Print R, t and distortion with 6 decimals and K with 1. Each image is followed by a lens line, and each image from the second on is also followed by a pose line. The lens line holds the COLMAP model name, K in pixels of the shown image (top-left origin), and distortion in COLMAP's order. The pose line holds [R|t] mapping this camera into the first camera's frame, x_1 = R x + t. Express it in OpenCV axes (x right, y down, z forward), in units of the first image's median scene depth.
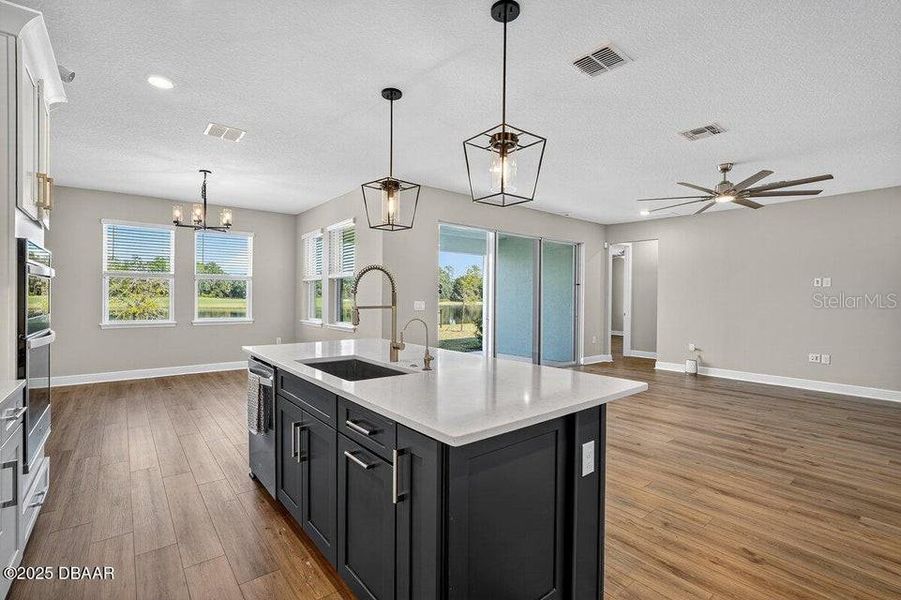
lens RADIAL K [[406.6, 0, 445.5], [0, 406.6, 305.8], [0, 0, 1]] dist [-0.019865, 0.000366]
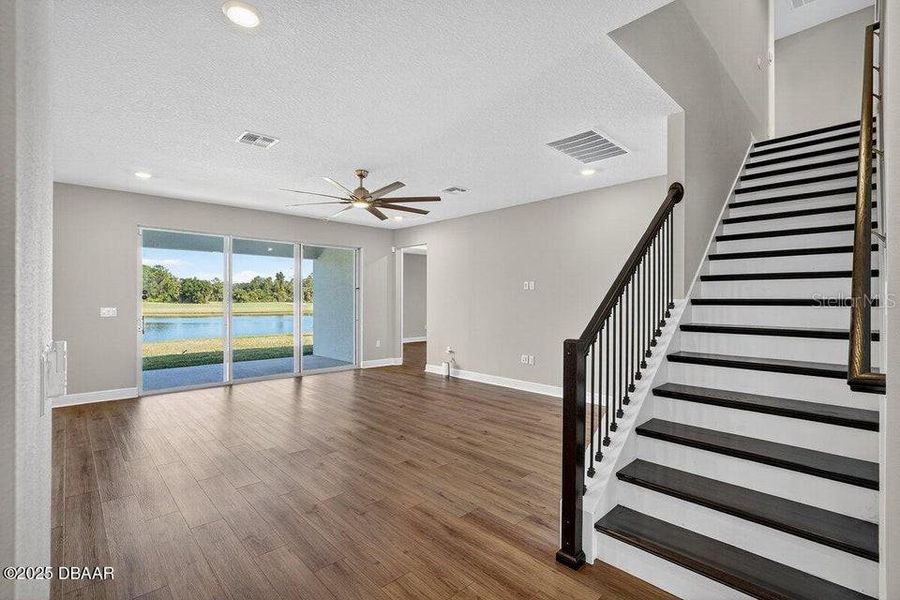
lens RADIAL K [[410.8, 0, 444.2], [0, 410.8, 299.5], [0, 0, 1]] dist [-0.024492, 0.000096]
pose [[0.996911, -0.007439, 0.078184, 0.645567], [0.009159, 0.999723, -0.021662, -0.002071], [-0.078001, 0.022311, 0.996704, -0.040038]]
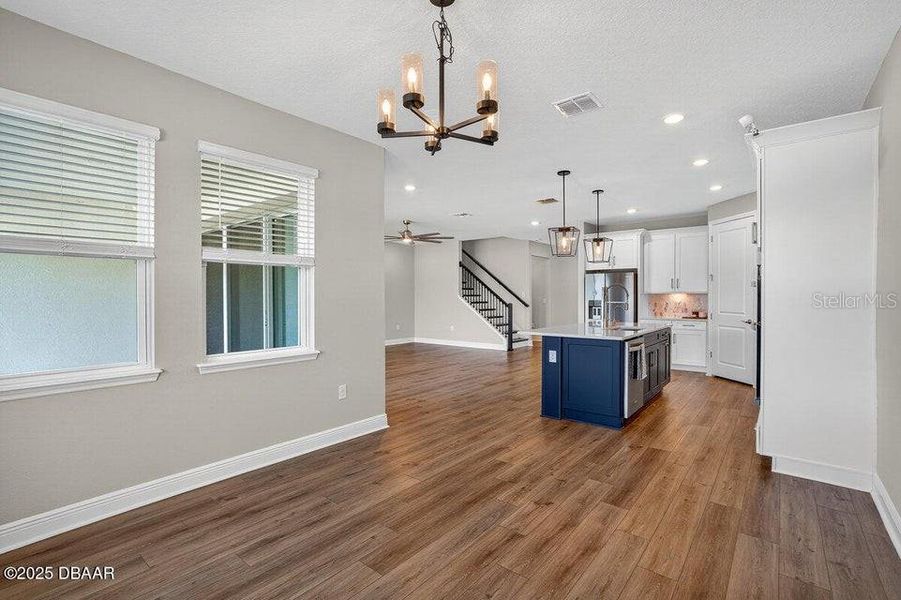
lens RADIAL K [[411.3, 0, 444.7], [0, 411.3, 299.5], [0, 0, 1]] dist [-0.024492, 0.000096]
pose [[-0.202780, -0.015897, 0.979095, -0.867500], [0.022268, 0.999535, 0.020841, -0.031659], [-0.978971, 0.026029, -0.202331, 0.946689]]
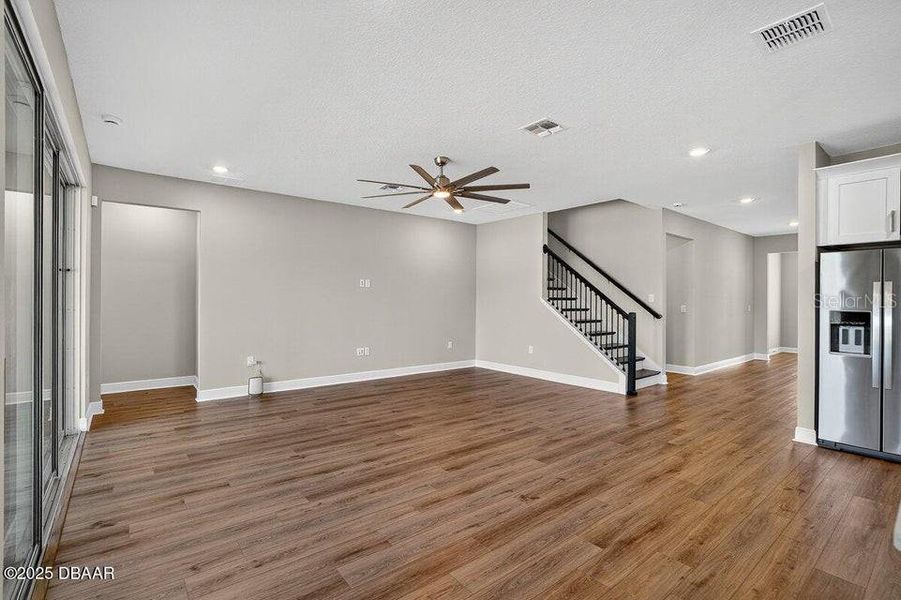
lens RADIAL K [[411.3, 0, 444.7], [0, 411.3, 299.5], [0, 0, 1]] dist [-0.024492, 0.000096]
pose [[0.003853, -0.005912, 0.999975, -0.216457], [0.015483, 0.999863, 0.005852, -0.017561], [-0.999873, 0.015460, 0.003944, 0.776154]]
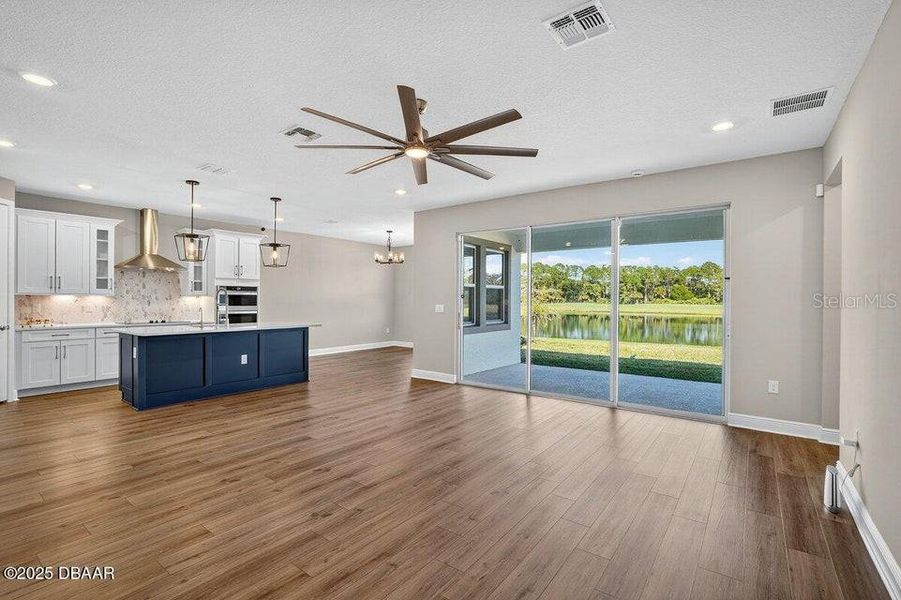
lens RADIAL K [[415.8, 0, 446.4], [0, 415.8, 301.9], [0, 0, 1]] dist [-0.016465, 0.000646]
pose [[0.249445, -0.002442, -0.968386, 1.088138], [-0.026366, 0.999609, -0.009312, -0.008050], [0.968030, 0.027855, 0.249283, 0.688289]]
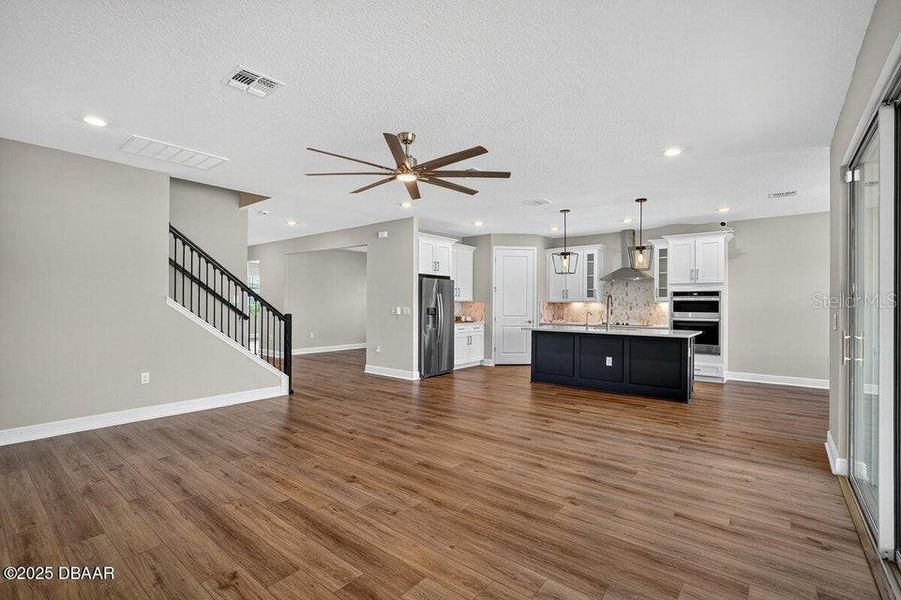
lens RADIAL K [[415.8, 0, 446.4], [0, 415.8, 301.9], [0, 0, 1]] dist [-0.016465, 0.000646]
pose [[-0.977986, -0.015966, -0.208057, 0.617643], [-0.019662, 0.999683, 0.015708, -0.026153], [0.207740, 0.019453, -0.977991, 1.427782]]
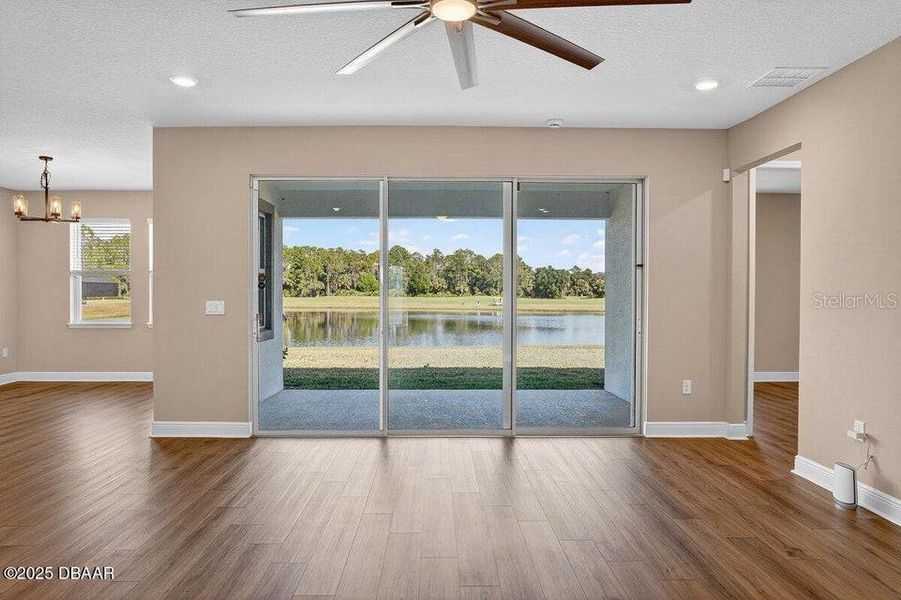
lens RADIAL K [[578.9, 0, 440.3], [0, 578.9, 300.7], [0, 0, 1]] dist [-0.030841, 0.002745]
pose [[0.787350, 0.000829, -0.616506, 0.783022], [-0.009030, 0.999907, -0.010188, -0.004716], [0.616440, 0.013589, 0.787284, 0.464366]]
